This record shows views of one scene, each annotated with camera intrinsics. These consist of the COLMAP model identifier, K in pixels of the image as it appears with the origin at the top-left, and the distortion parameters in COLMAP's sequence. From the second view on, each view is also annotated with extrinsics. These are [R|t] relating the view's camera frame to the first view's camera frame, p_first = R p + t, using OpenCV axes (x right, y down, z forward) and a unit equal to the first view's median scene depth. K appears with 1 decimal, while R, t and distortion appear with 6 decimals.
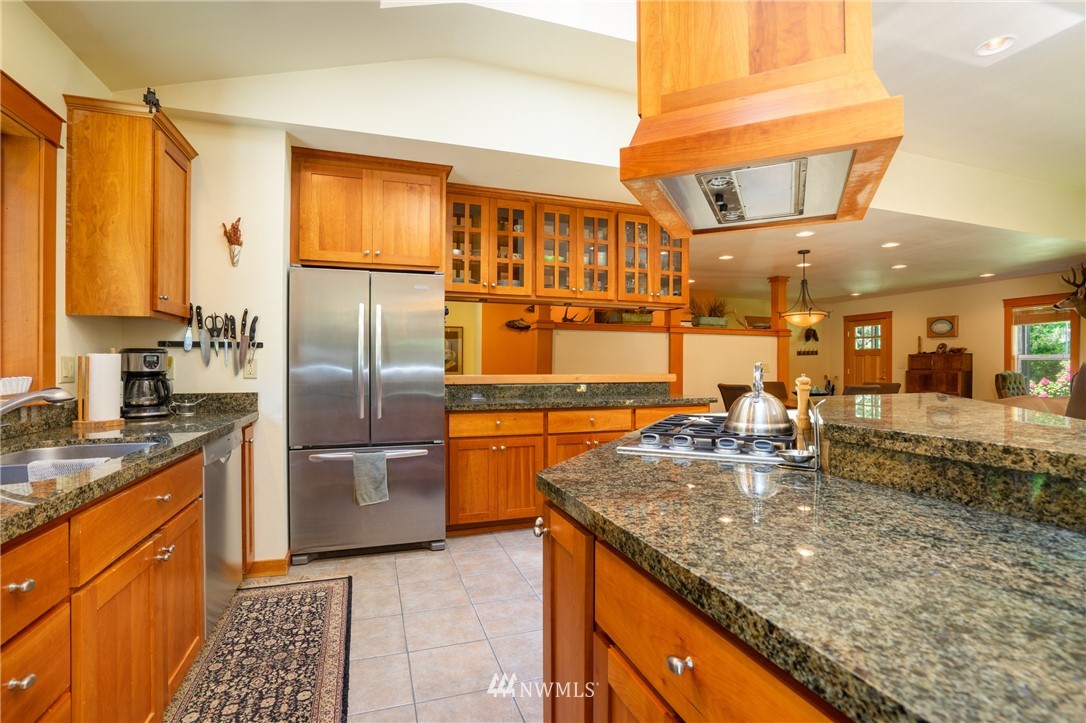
lens RADIAL K [[497.4, 0, 543.0], [0, 497.4, 361.5], [0, 0, 1]] dist [-0.052201, 0.015636]
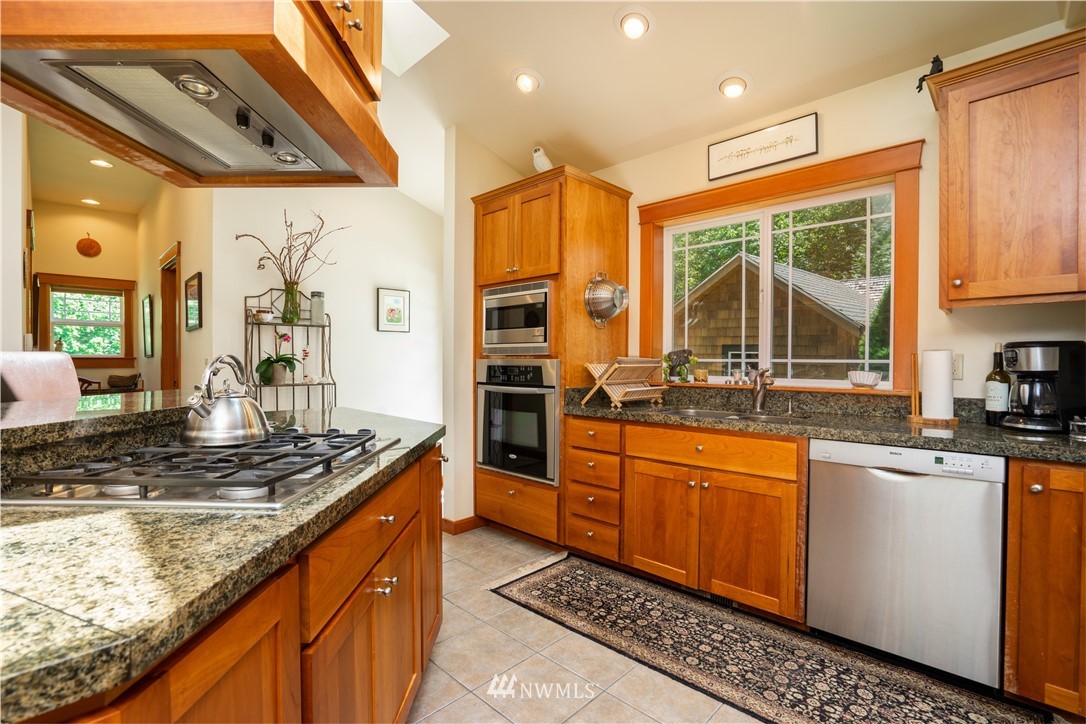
lens RADIAL K [[497.4, 0, 543.0], [0, 497.4, 362.0], [0, 0, 1]] dist [-0.052201, 0.015636]
pose [[-0.890747, -0.003607, -0.454485, 0.279946], [-0.002351, 0.999992, -0.003328, 0.010427], [0.454494, -0.001896, -0.890748, 1.611553]]
